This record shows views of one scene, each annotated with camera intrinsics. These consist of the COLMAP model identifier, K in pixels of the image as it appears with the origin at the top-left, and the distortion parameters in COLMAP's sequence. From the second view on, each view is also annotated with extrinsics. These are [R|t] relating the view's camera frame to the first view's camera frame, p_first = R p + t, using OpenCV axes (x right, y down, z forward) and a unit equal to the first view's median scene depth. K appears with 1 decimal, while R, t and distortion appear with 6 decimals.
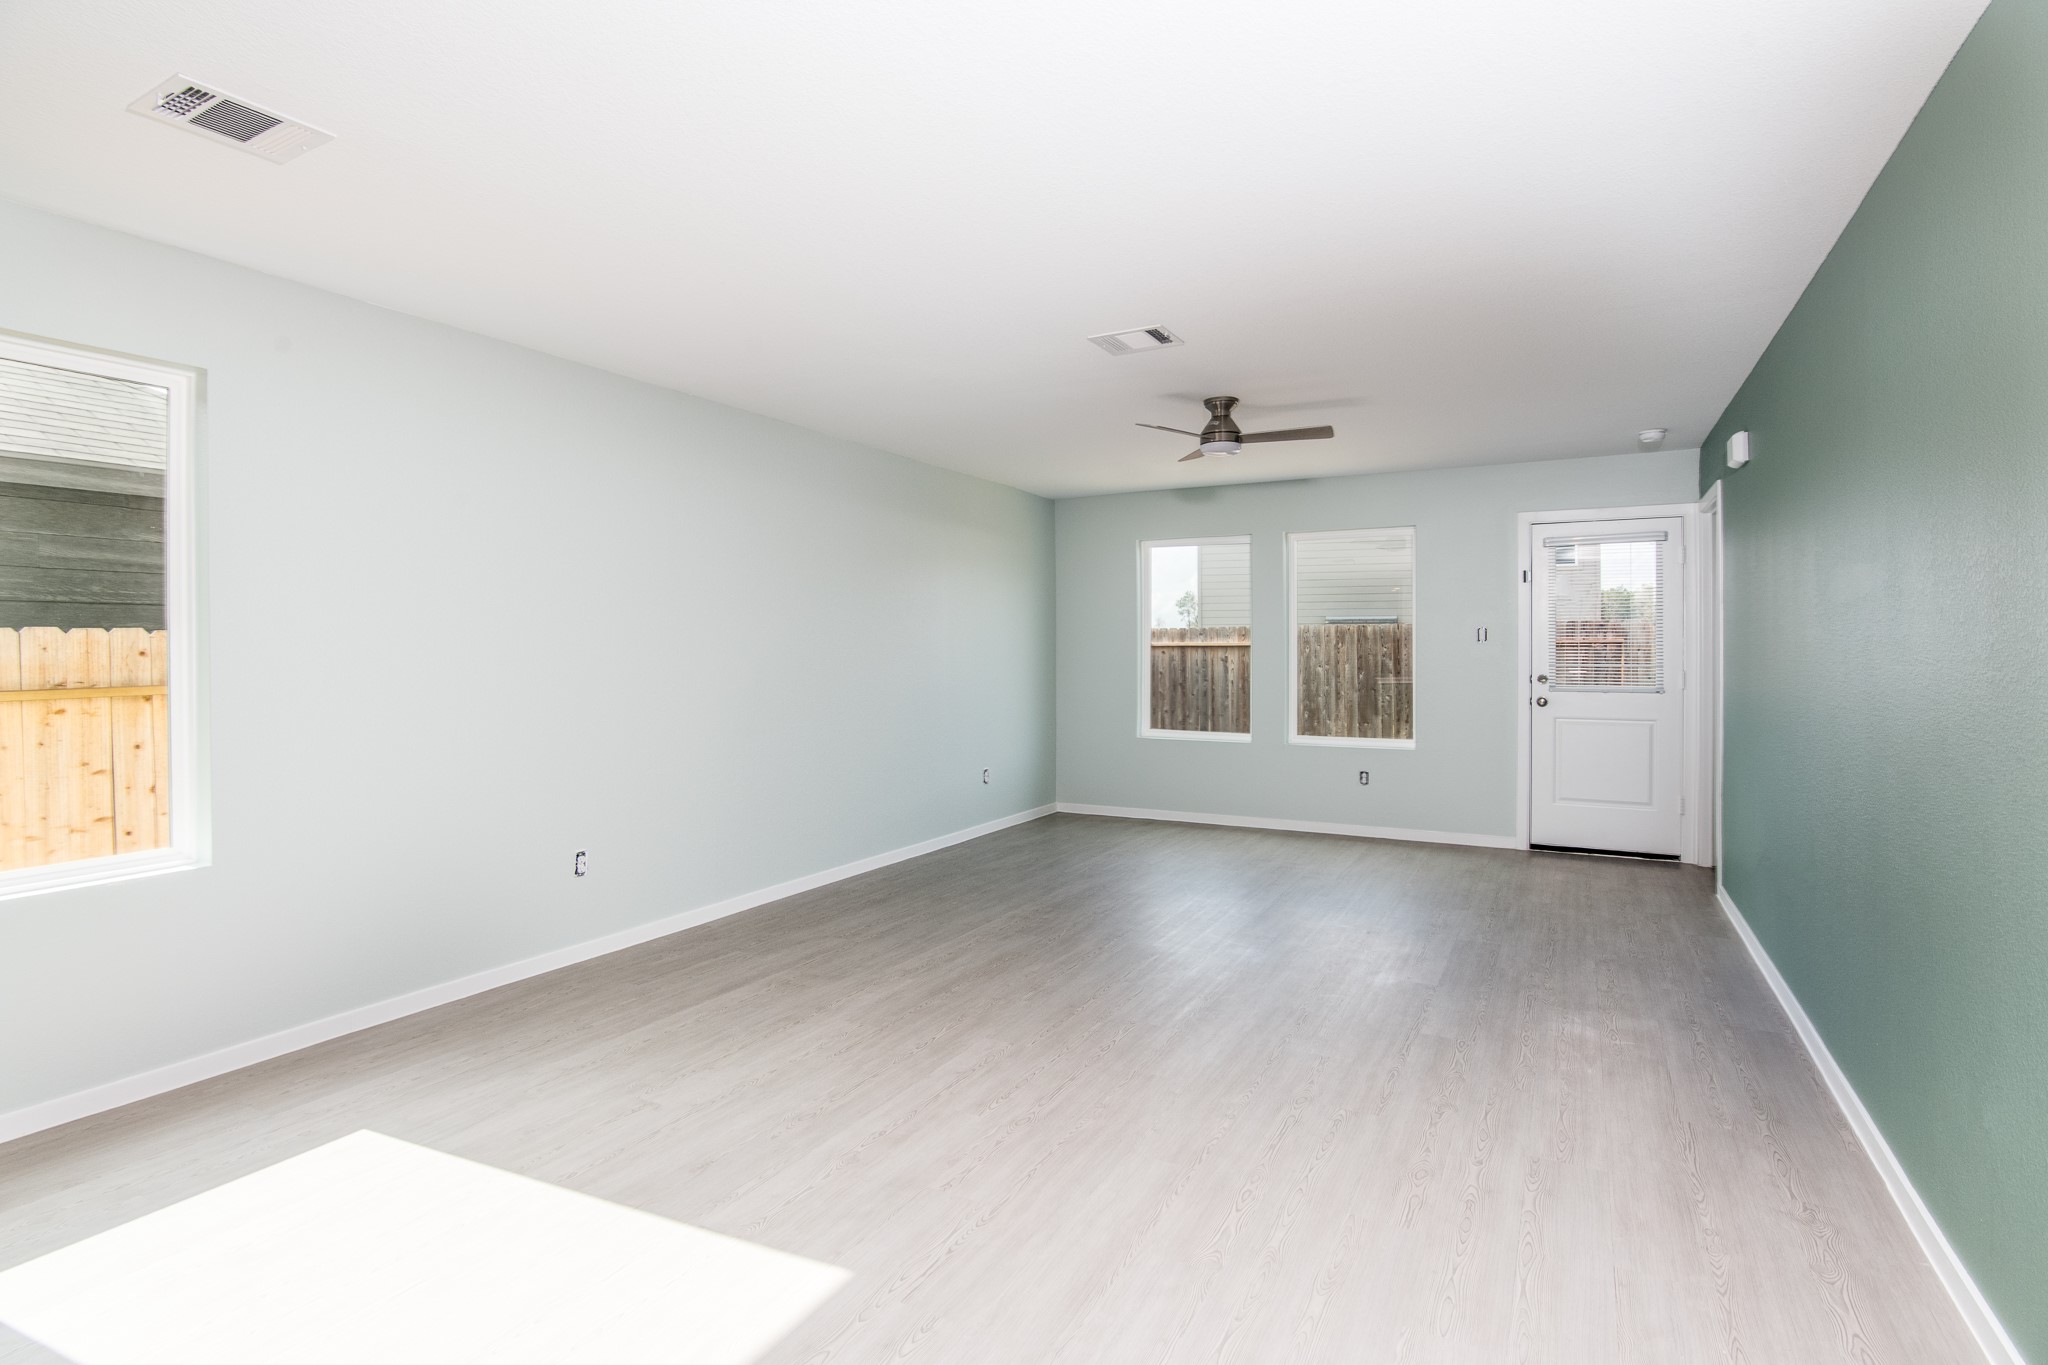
lens RADIAL K [[998.4, 0, 1012.6], [0, 998.4, 659.0], [0, 0, 1]] dist [-0.001886, -0.000027]
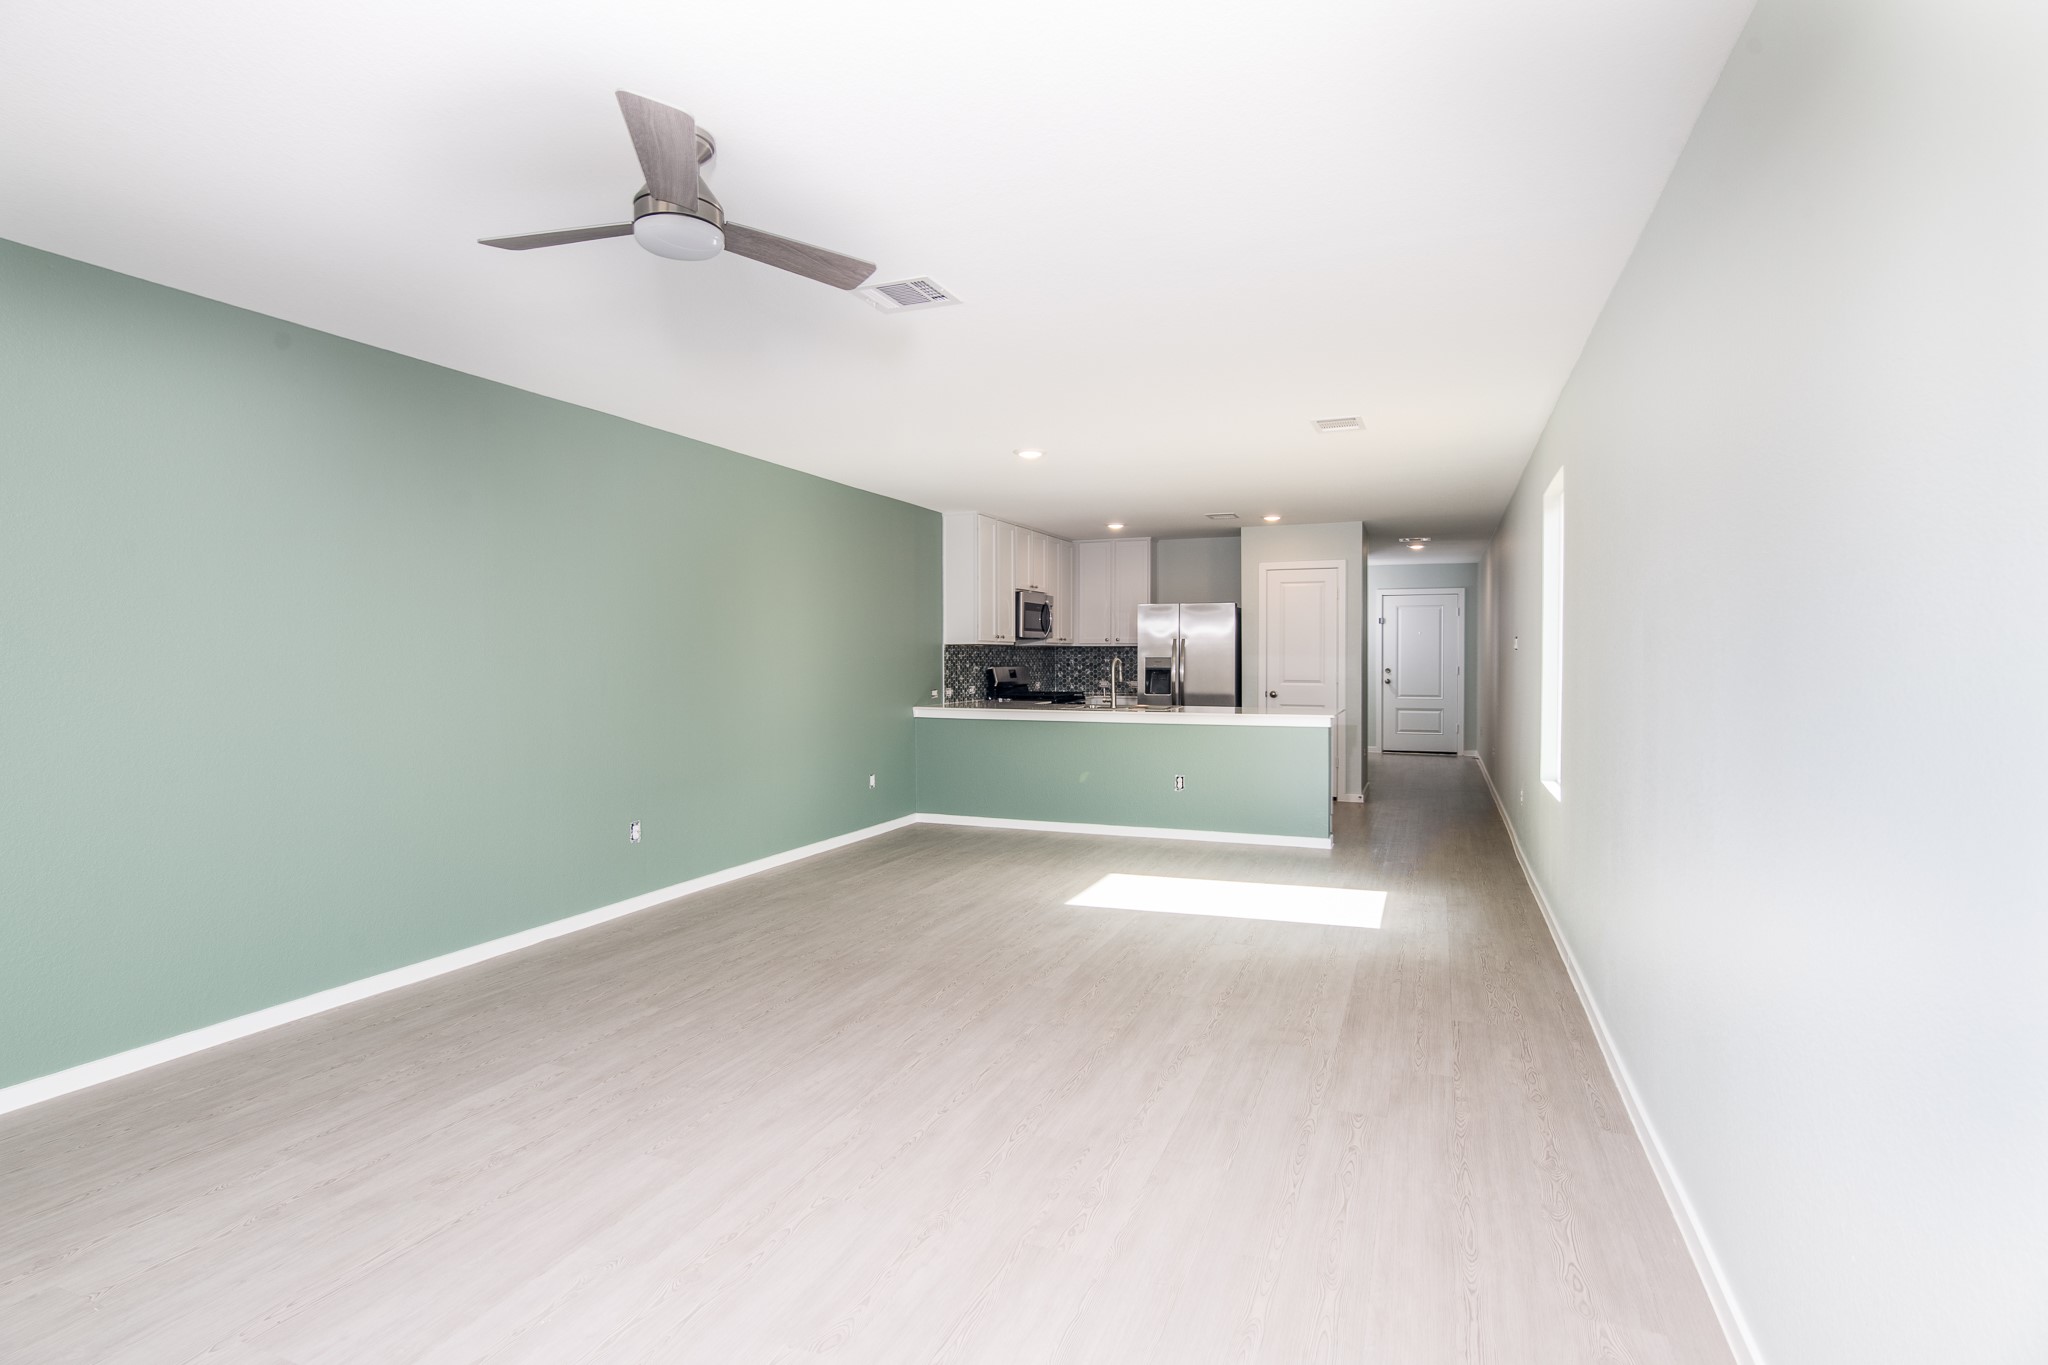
lens RADIAL K [[998.4, 0, 1012.6], [0, 998.4, 659.0], [0, 0, 1]] dist [-0.001886, -0.000027]
pose [[-0.993446, 0.005209, -0.114185, 0.159378], [0.004598, 0.999974, 0.005621, -0.014334], [0.114212, 0.005059, -0.993444, 2.275923]]
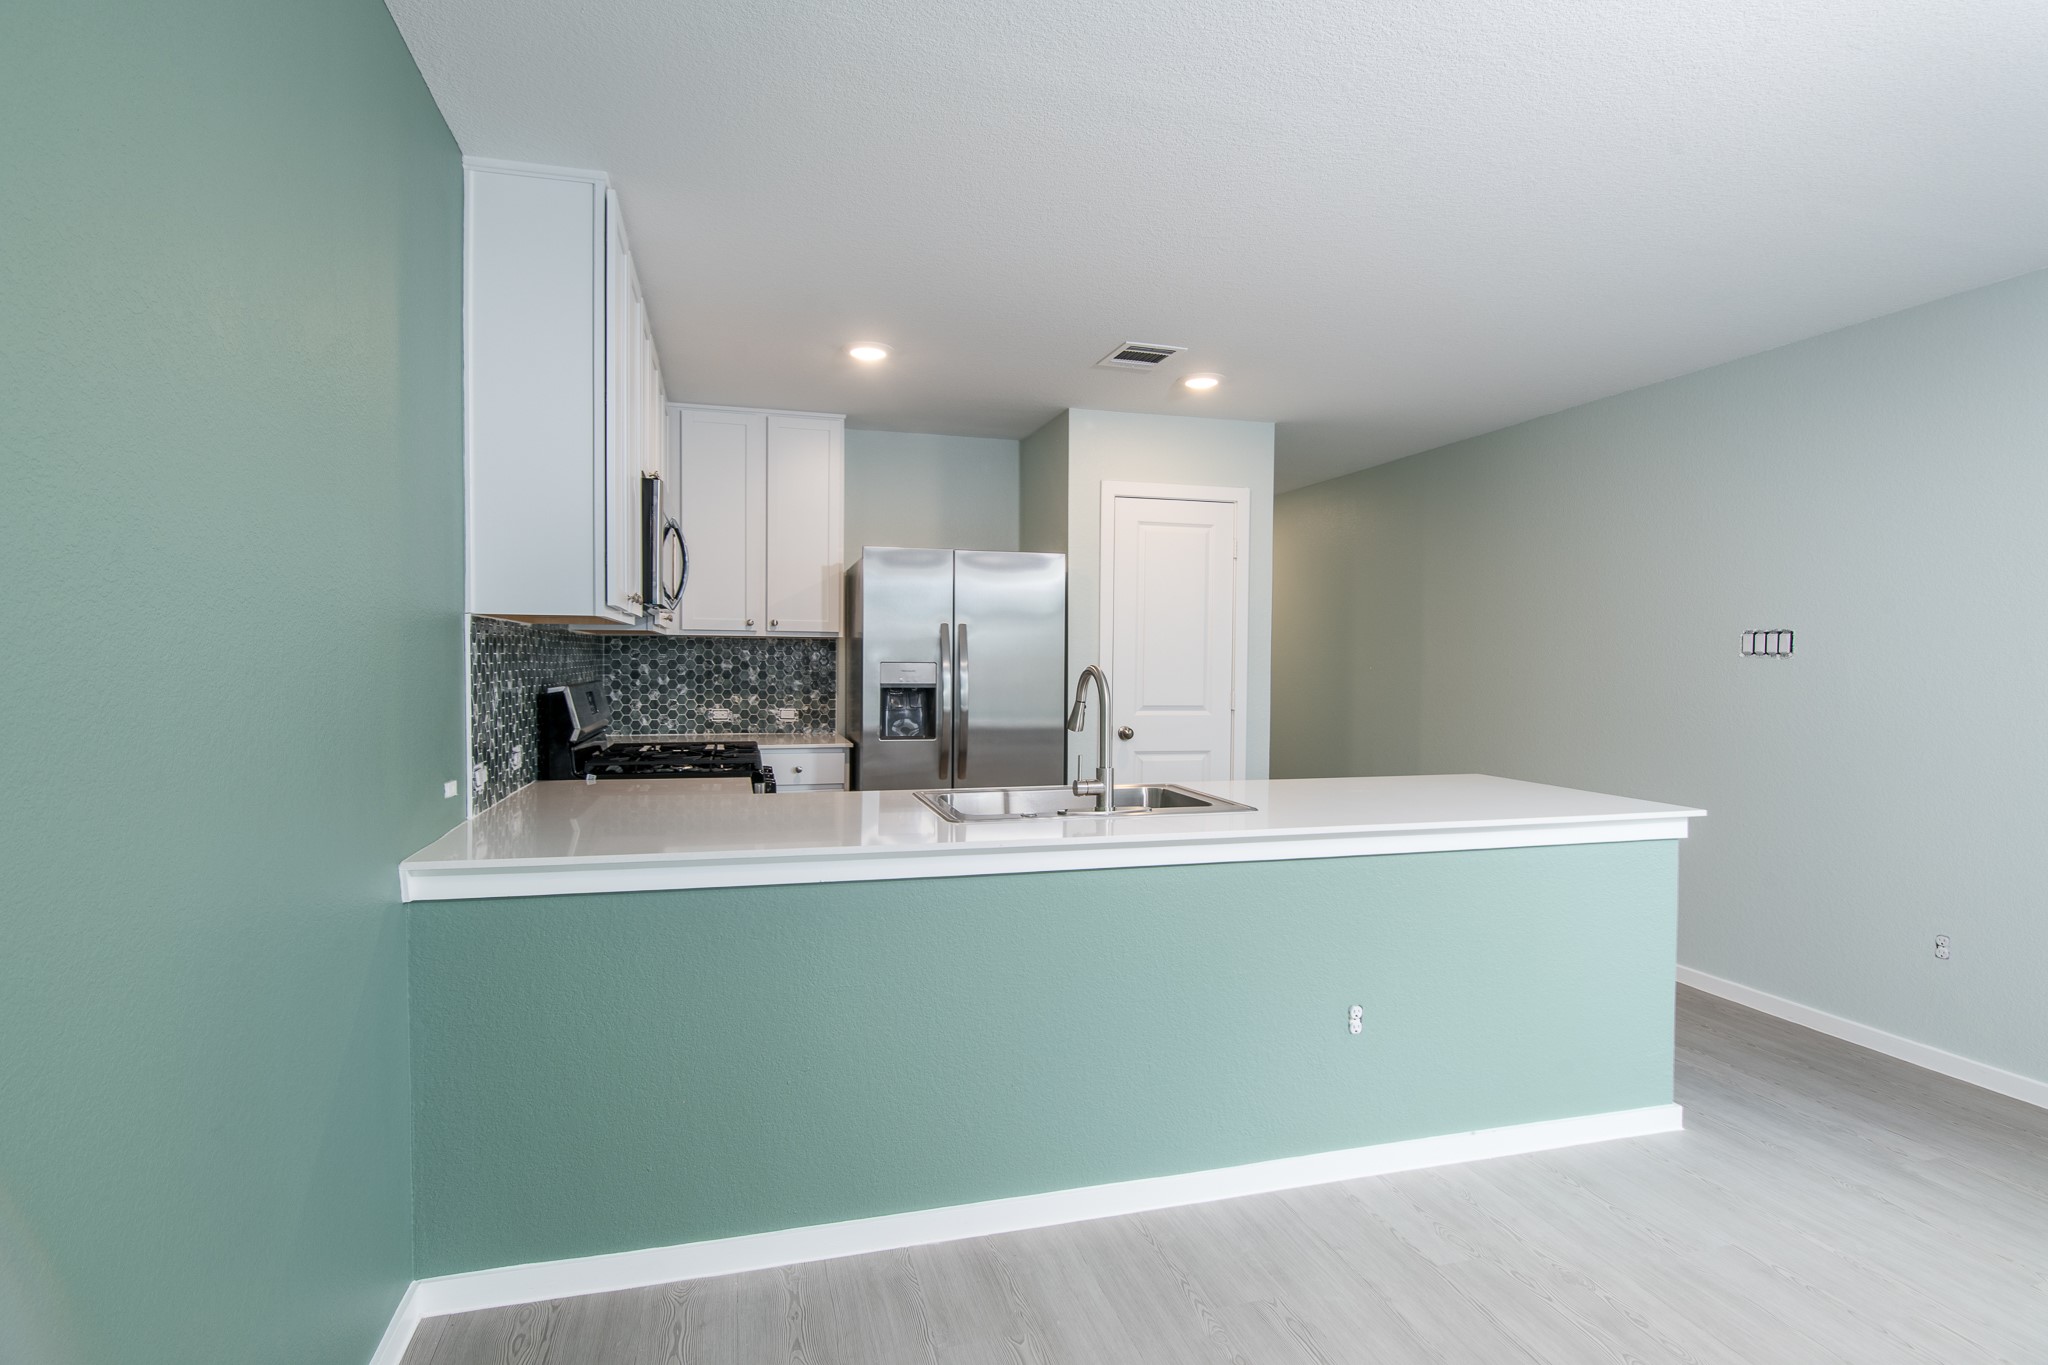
lens RADIAL K [[1029.5, 0, 1024.0], [0, 1029.5, 682.5], [0, 0, 1]] dist [-0.000310, 0.000061]
pose [[-0.713433, 0.013754, -0.700588, 0.290010], [-0.007486, 0.999601, 0.027247, -0.011848], [0.700683, 0.024683, -0.713045, 0.448451]]
